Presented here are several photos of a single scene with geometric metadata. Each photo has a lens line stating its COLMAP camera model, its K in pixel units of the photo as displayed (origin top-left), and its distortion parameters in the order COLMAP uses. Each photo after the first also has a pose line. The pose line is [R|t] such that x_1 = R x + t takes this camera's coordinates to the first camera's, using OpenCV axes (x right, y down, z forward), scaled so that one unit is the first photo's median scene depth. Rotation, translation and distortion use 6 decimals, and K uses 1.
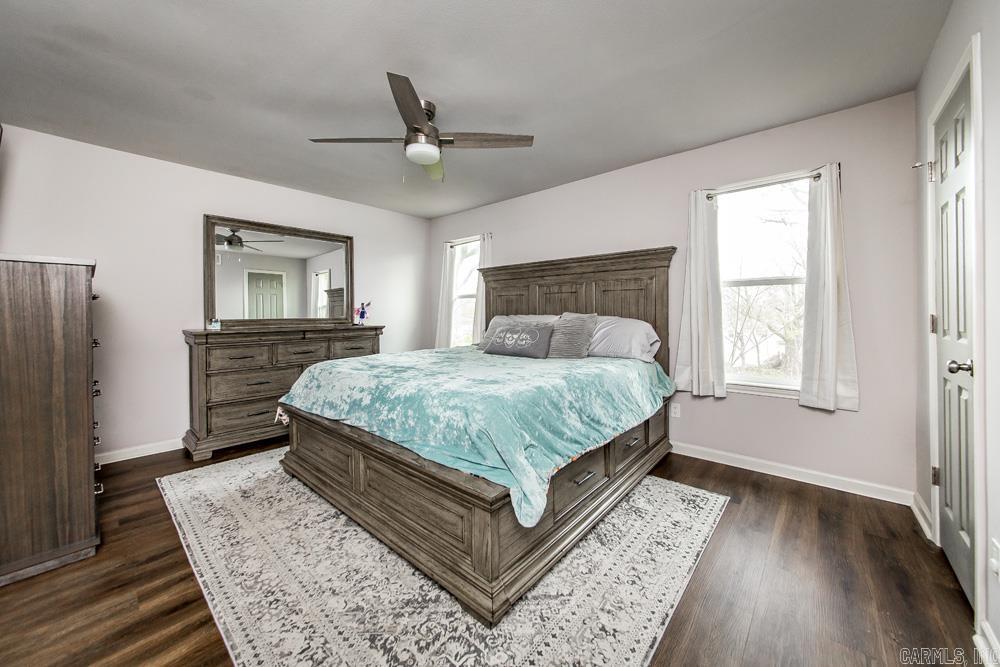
lens RADIAL K [[363.8, 0, 498.6], [0, 363.8, 323.4], [0, 0, 1]] dist [-0.019048, 0.002857]
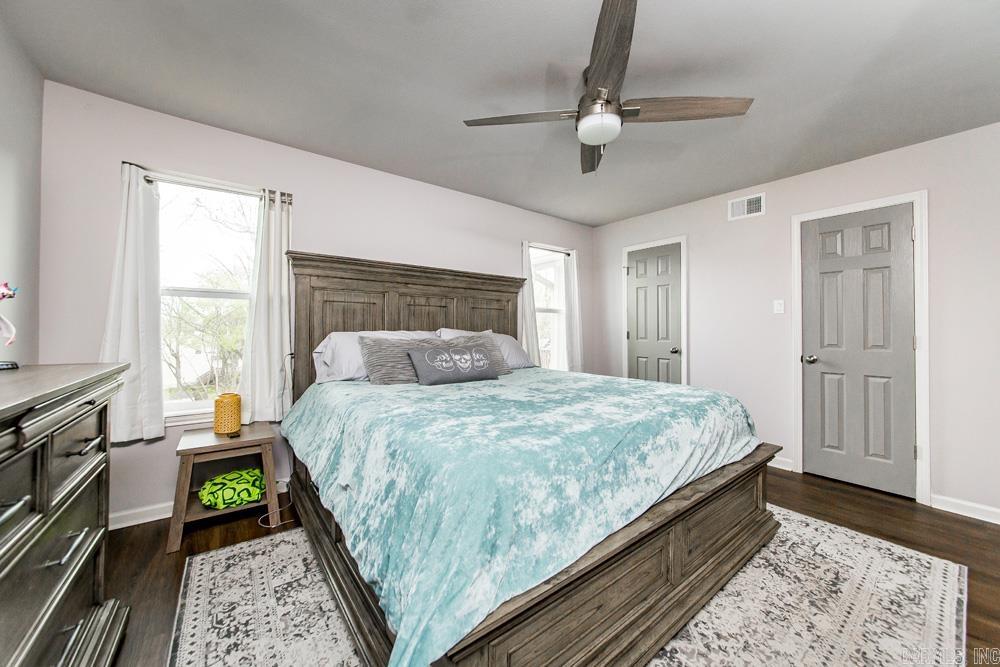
lens RADIAL K [[365.8, 0, 507.8], [0, 365.8, 324.6], [0, 0, 1]] dist [0.020766, 0.000258]
pose [[0.180362, 0.014493, 0.983494, -1.037095], [0.019361, 0.999645, -0.018281, -0.030706], [-0.983410, 0.022338, 0.180017, 1.037319]]
